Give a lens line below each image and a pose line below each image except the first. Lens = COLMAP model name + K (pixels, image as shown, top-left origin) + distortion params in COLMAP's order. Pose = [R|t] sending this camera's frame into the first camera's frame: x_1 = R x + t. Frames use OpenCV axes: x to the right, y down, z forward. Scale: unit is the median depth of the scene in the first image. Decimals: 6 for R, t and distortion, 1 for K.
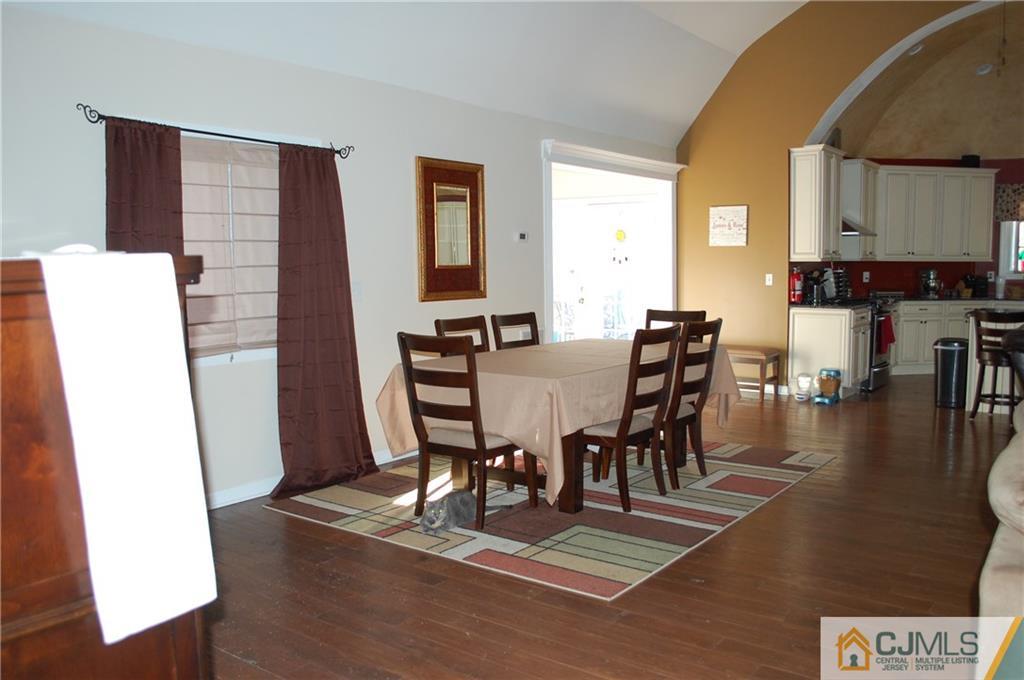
lens RADIAL K [[855.5, 0, 523.1], [0, 855.5, 341.4], [0, 0, 1]] dist [-0.068520, 0.006968]
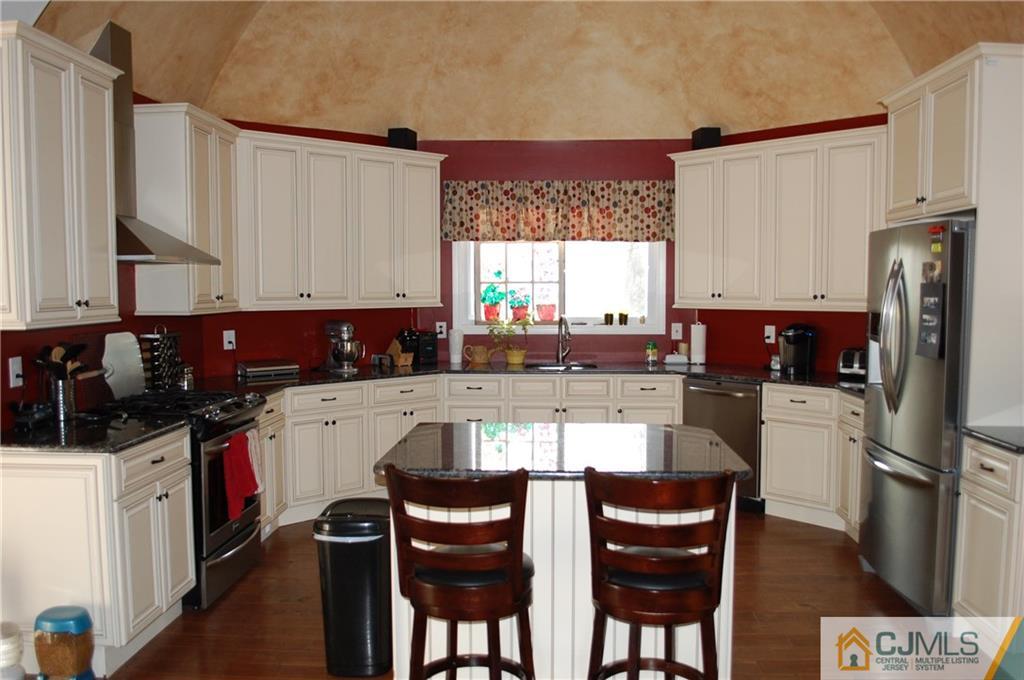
lens RADIAL K [[855.5, 0, 512.6], [0, 855.5, 343.0], [0, 0, 1]] dist [-0.068520, 0.006968]
pose [[0.835567, -0.034950, 0.548276, 0.279824], [0.051717, 0.998547, -0.015164, -0.060976], [-0.546949, 0.041026, 0.836160, 0.484677]]
